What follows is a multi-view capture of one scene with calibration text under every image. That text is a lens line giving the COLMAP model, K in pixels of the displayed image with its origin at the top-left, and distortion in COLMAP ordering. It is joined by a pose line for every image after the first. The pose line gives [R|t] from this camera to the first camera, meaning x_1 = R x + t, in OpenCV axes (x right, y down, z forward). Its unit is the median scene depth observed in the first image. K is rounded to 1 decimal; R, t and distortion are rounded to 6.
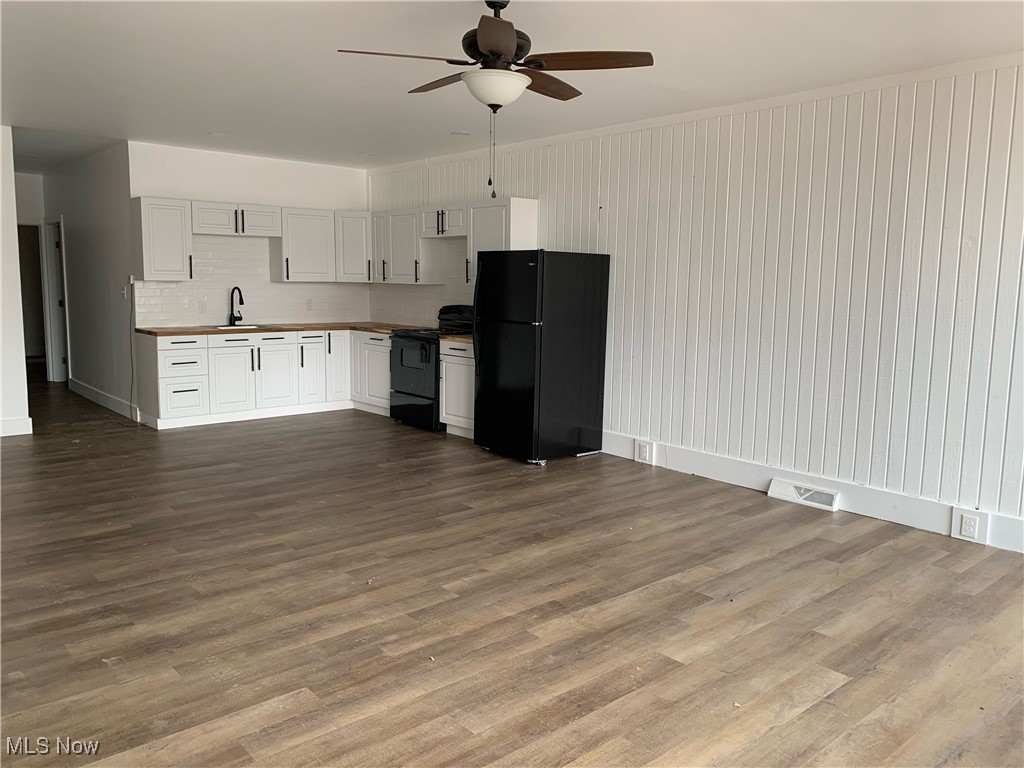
lens RADIAL K [[790.3, 0, 508.6], [0, 790.3, 377.3], [0, 0, 1]] dist [0.018887, -0.015222]
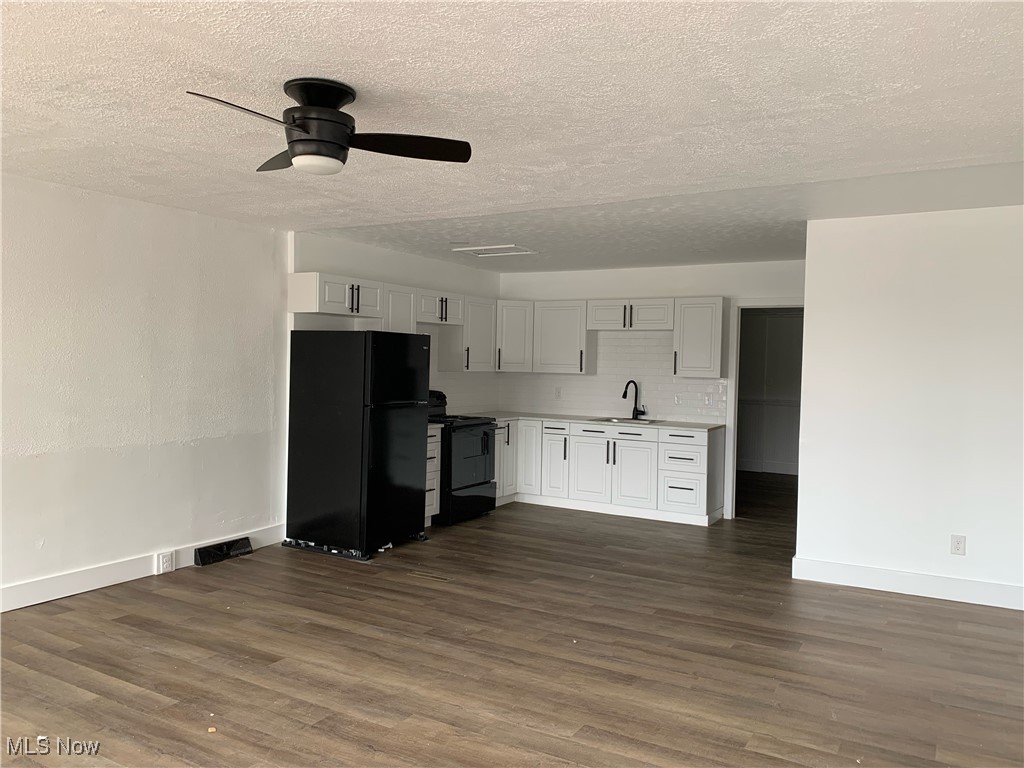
lens RADIAL K [[790.3, 0, 501.5], [0, 790.3, 372.8], [0, 0, 1]] dist [0.018887, -0.015222]
pose [[0.282480, 0.009296, -0.959228, 1.065516], [-0.141204, 0.989463, -0.031993, -0.128058], [0.948824, 0.144485, 0.280817, 1.043173]]
